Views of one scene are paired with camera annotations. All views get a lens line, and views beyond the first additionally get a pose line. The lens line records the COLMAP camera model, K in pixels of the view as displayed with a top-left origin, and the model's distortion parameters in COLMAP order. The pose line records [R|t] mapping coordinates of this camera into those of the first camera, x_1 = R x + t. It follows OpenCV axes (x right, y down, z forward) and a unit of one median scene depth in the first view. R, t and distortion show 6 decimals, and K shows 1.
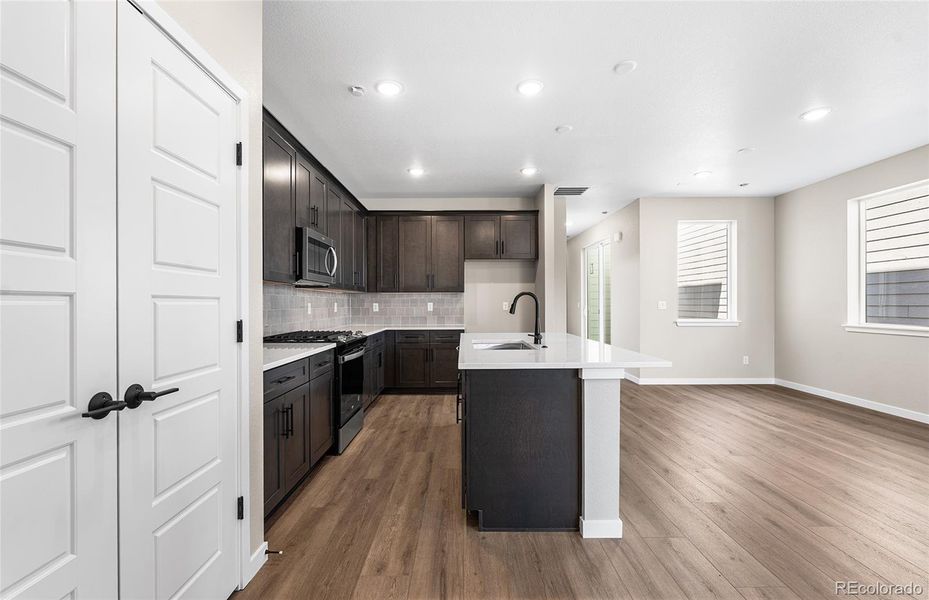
lens RADIAL K [[410.2, 0, 462.0], [0, 410.2, 303.9], [0, 0, 1]] dist [-0.001488, 0.000027]
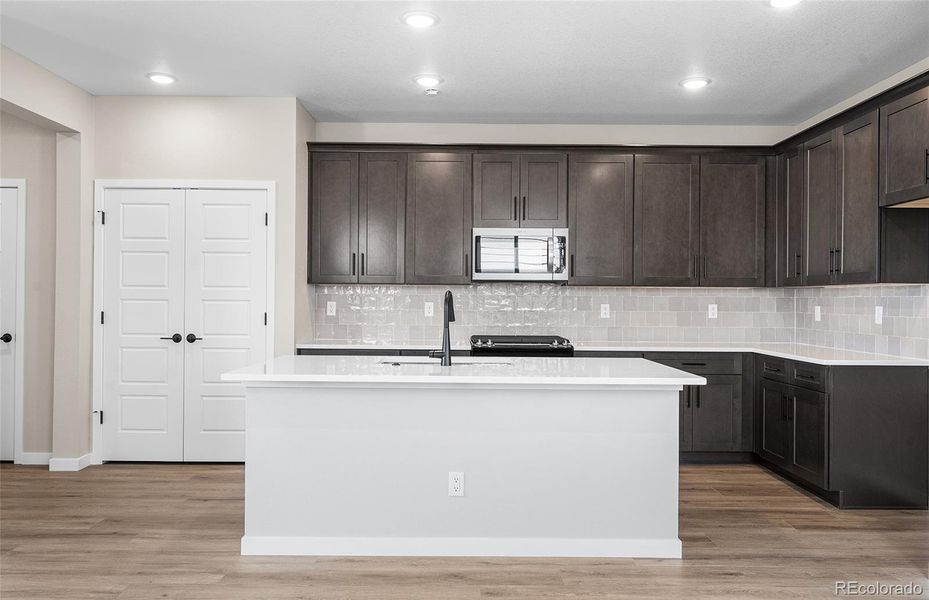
lens RADIAL K [[679.9, 0, 461.9], [0, 679.9, 300.9], [0, 0, 1]] dist [0.003264, -0.006347]
pose [[-0.001393, 0.003939, -0.999991, 0.742830], [-0.007702, 0.999963, 0.003949, -0.009229], [0.999969, 0.007707, -0.001362, 0.572829]]
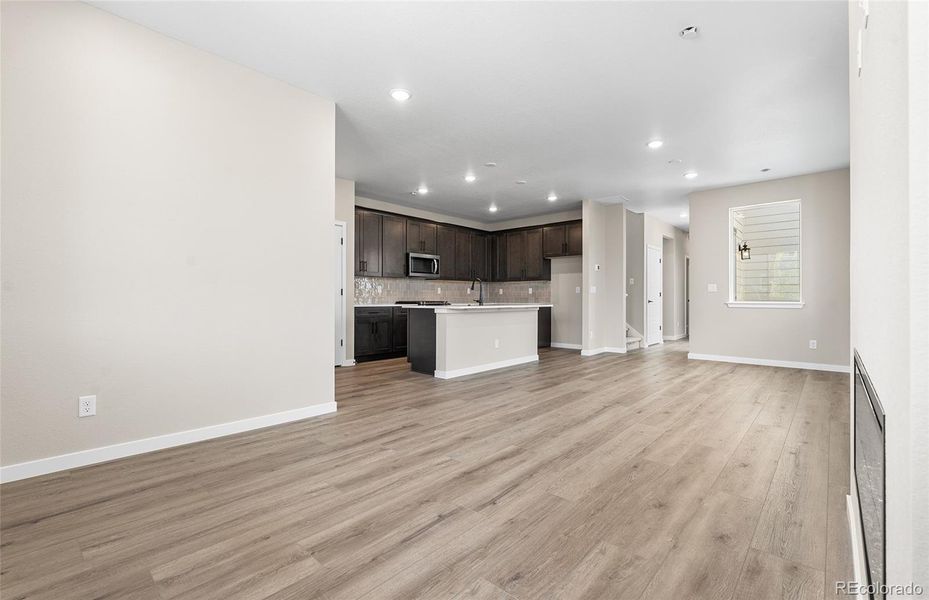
lens RADIAL K [[409.4, 0, 463.3], [0, 409.4, 300.6], [0, 0, 1]] dist [-0.005746, -0.000495]
pose [[0.738657, 0.007624, -0.674039, 0.795694], [-0.004004, 0.999968, 0.006923, 0.034764], [0.674070, -0.002415, 0.738663, -0.271553]]
